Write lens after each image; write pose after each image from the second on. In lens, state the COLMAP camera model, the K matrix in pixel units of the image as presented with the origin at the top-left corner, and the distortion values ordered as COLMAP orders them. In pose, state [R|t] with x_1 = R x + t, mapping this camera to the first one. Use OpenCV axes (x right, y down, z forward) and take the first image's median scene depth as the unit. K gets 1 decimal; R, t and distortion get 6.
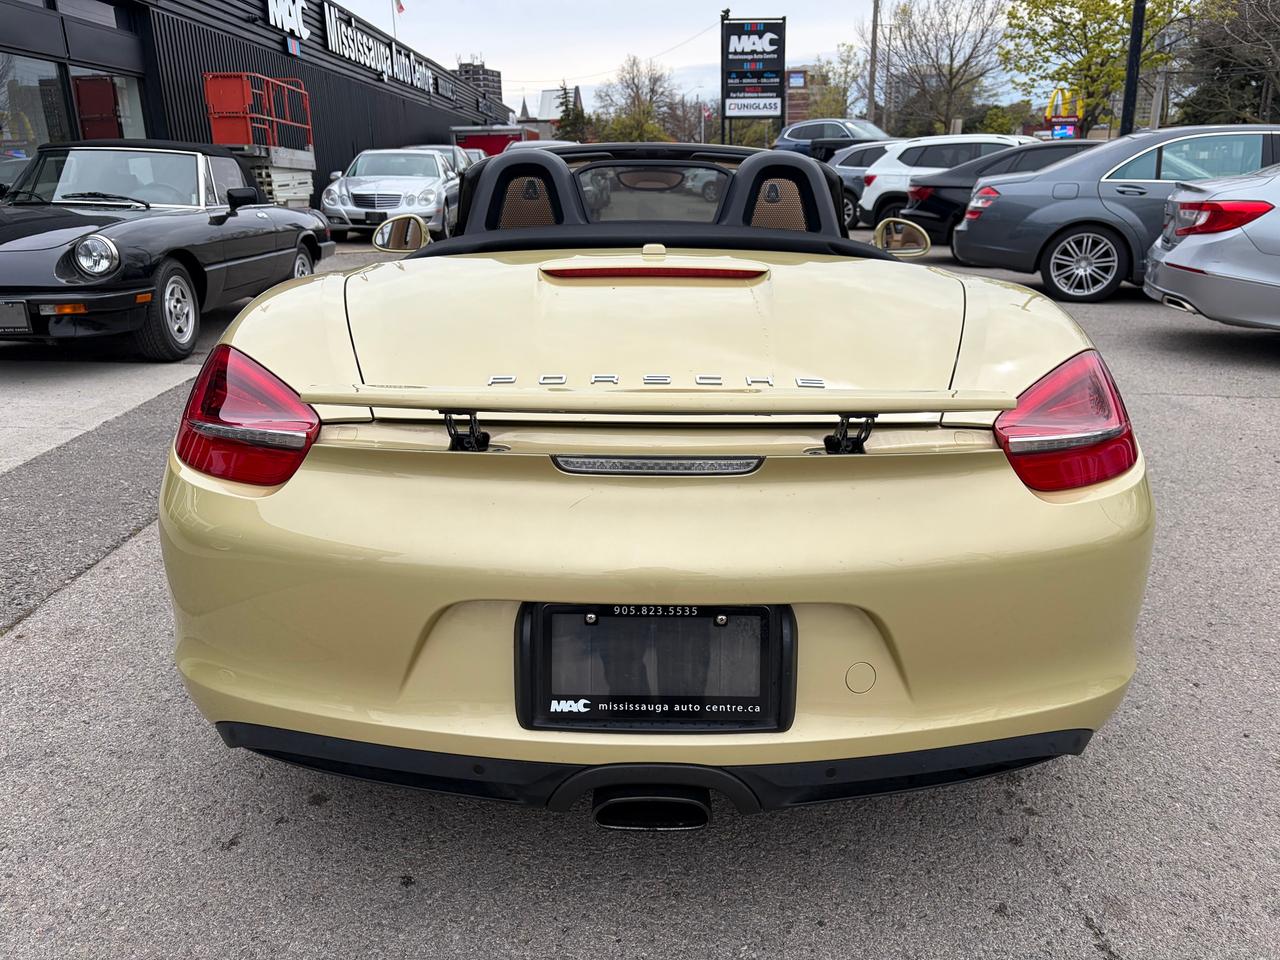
lens RADIAL K [[973.0, 0, 634.6], [0, 973.0, 485.7], [0, 0, 1]] dist [0.058659, -0.061272]
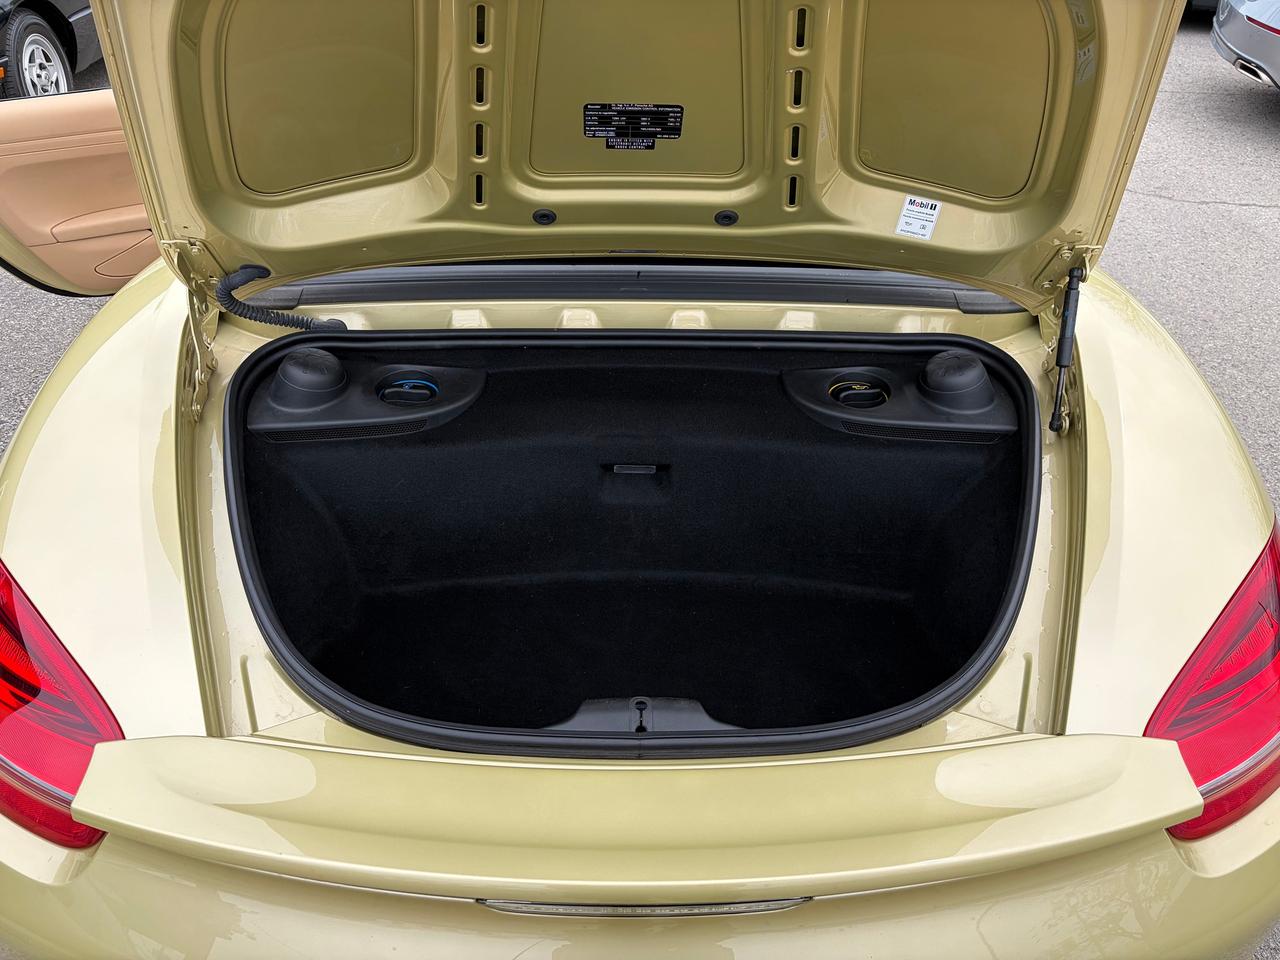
lens RADIAL K [[973.0, 0, 637.0], [0, 973.0, 486.8], [0, 0, 1]] dist [0.058659, -0.061272]
pose [[0.999610, -0.007743, 0.026847, 0.000502], [-0.001010, 0.950189, 0.311673, -0.077134], [-0.027923, -0.311579, 0.949810, 0.073784]]
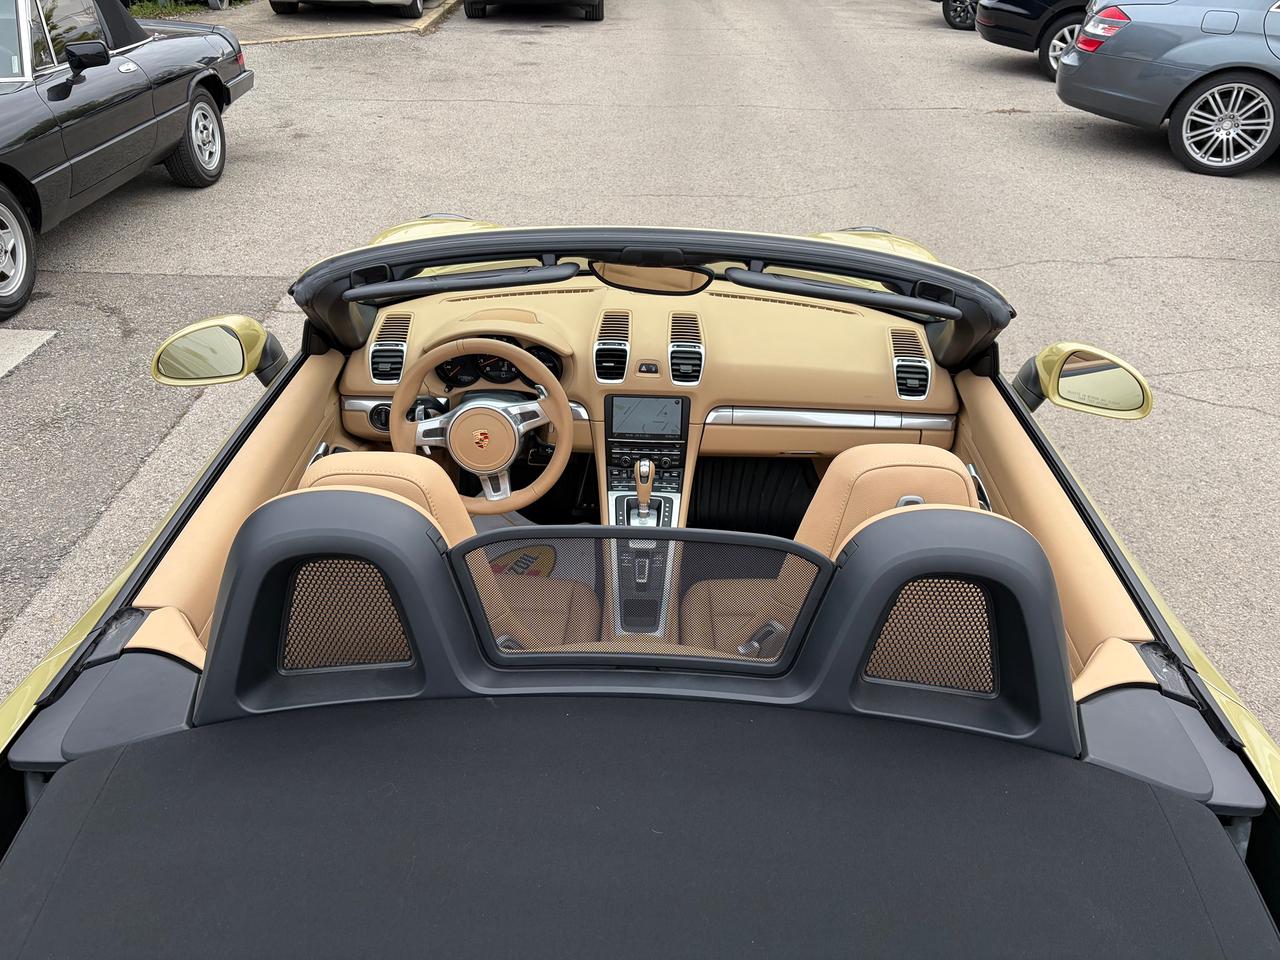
lens RADIAL K [[973.0, 0, 635.0], [0, 973.0, 478.3], [0, 0, 1]] dist [0.058659, -0.061272]
pose [[0.999724, 0.022857, -0.005490, 0.005325], [-0.020814, 0.969264, 0.245142, -0.138133], [0.010924, -0.244960, 0.969472, 0.183373]]
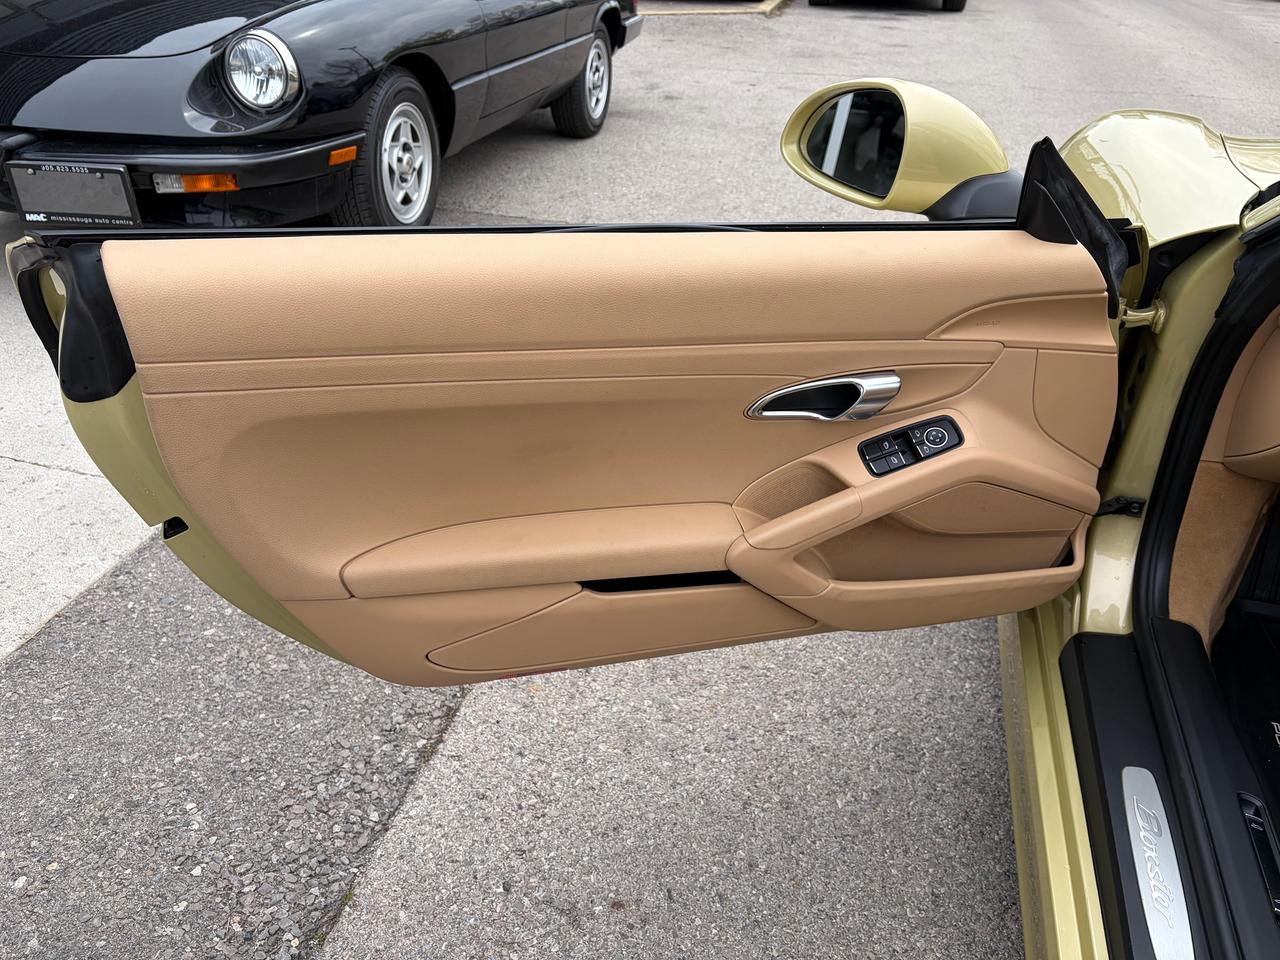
lens RADIAL K [[973.0, 0, 633.4], [0, 973.0, 482.3], [0, 0, 1]] dist [0.058659, -0.061272]
pose [[0.966157, 0.152984, -0.207694, -0.126706], [-0.102028, 0.966131, 0.237024, -0.101197], [0.236921, -0.207812, 0.949043, 0.303392]]
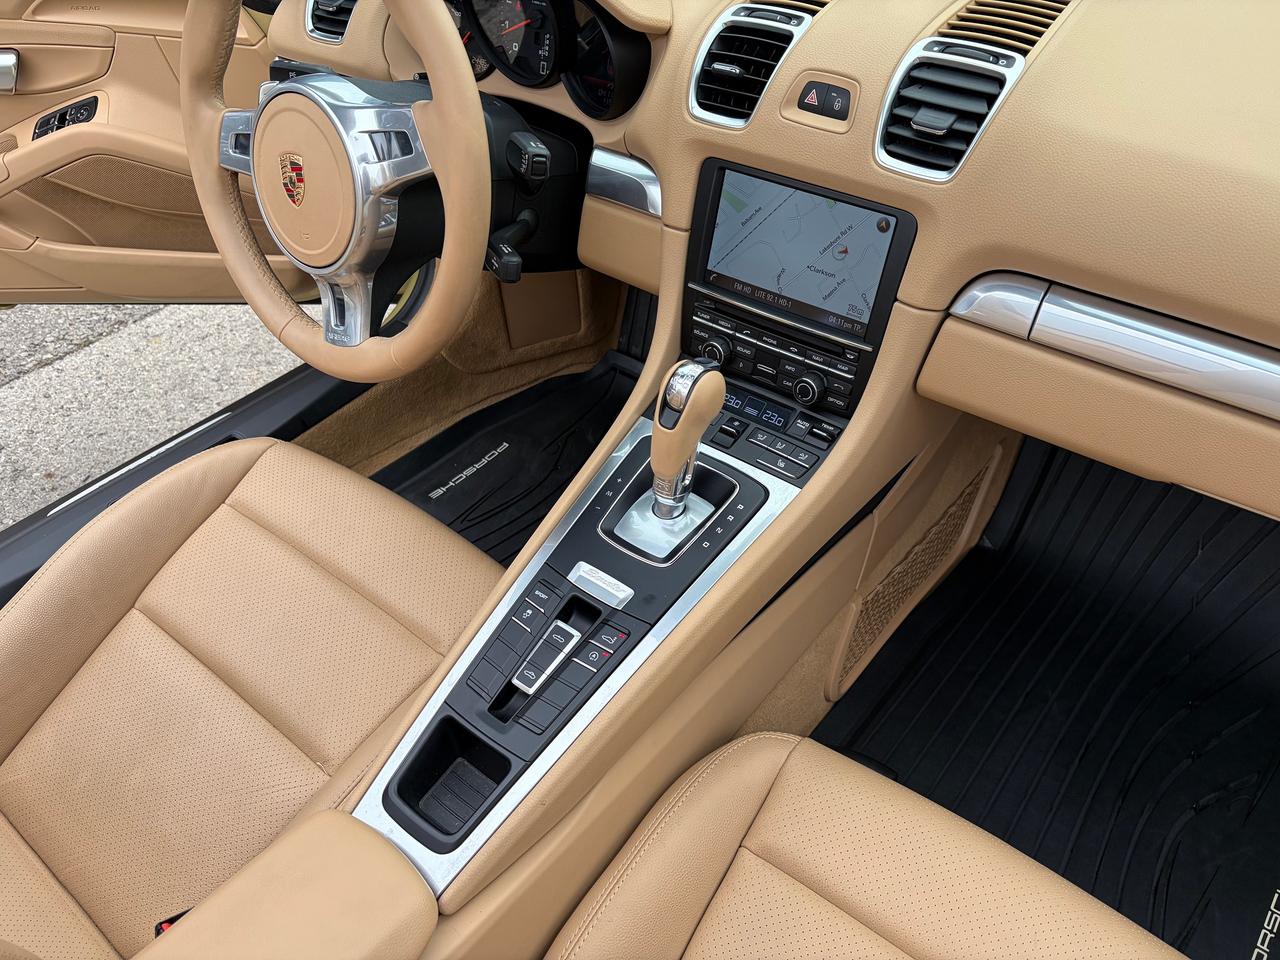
lens RADIAL K [[973.0, 0, 659.2], [0, 973.0, 491.1], [0, 0, 1]] dist [0.058659, -0.061272]
pose [[0.787614, 0.386068, -0.480224, 0.049229], [-0.155101, 0.878496, 0.451872, -0.110087], [0.596329, -0.281418, 0.751795, 0.355445]]
